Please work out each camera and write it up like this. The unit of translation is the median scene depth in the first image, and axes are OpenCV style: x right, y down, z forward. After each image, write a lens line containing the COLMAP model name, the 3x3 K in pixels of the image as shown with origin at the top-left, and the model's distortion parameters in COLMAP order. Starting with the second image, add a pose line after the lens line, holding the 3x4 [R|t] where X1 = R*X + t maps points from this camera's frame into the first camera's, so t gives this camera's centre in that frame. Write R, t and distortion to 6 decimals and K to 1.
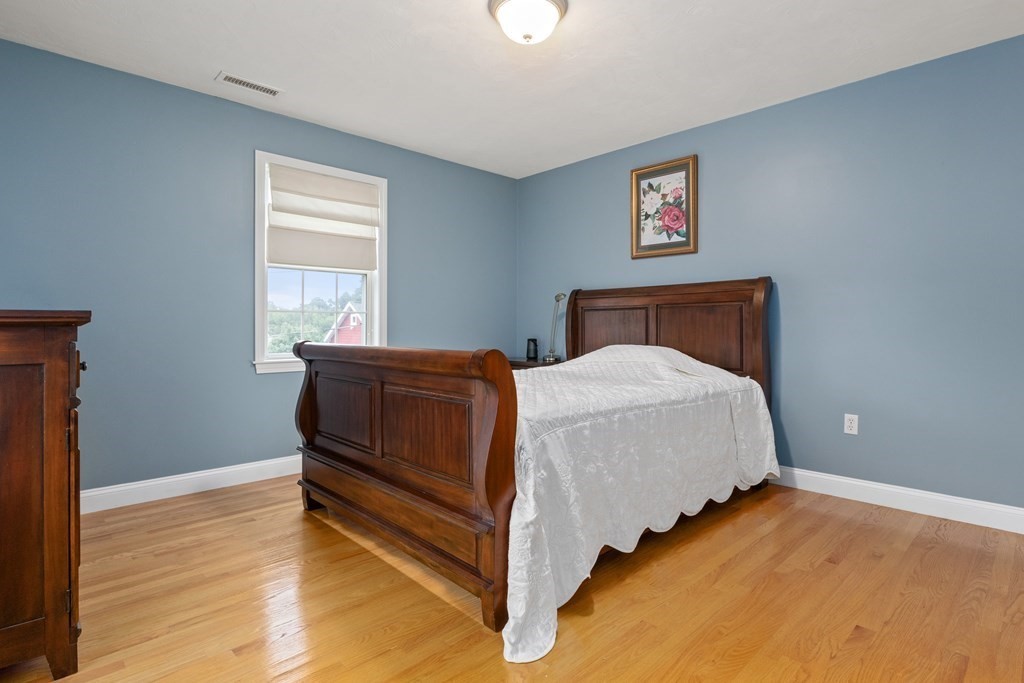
lens RADIAL K [[511.9, 0, 515.9], [0, 511.9, 333.3], [0, 0, 1]] dist [-0.012573, 0.001905]
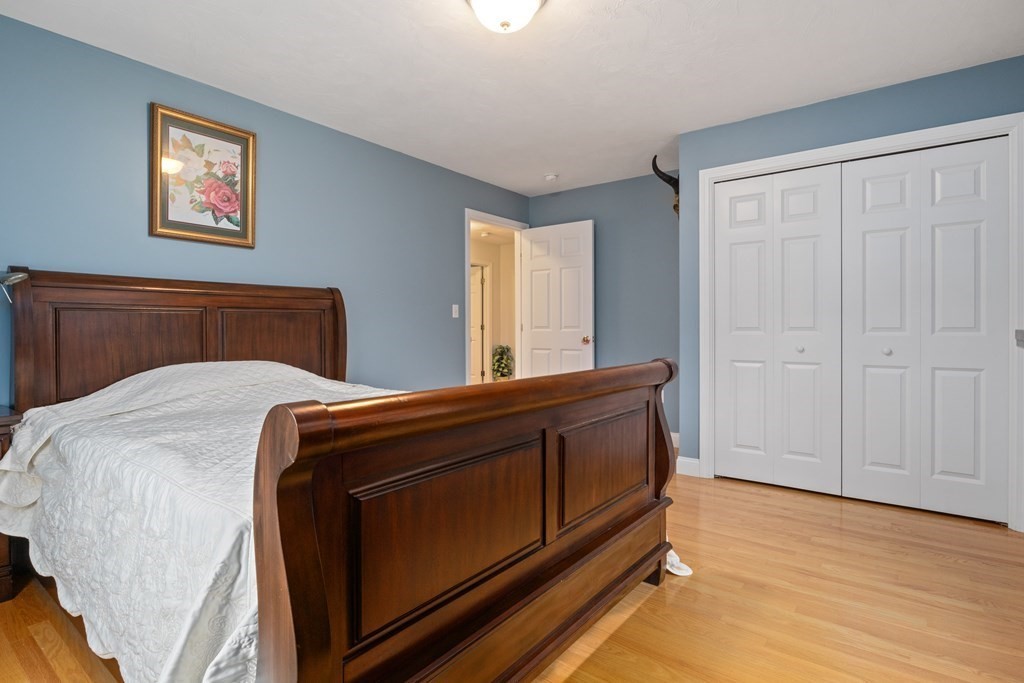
lens RADIAL K [[511.9, 0, 517.1], [0, 511.9, 336.4], [0, 0, 1]] dist [-0.012573, 0.001905]
pose [[-0.142436, -0.016821, 0.989661, -0.540617], [0.010150, 0.999778, 0.018454, -0.021948], [-0.989752, 0.012674, -0.142234, 0.671506]]
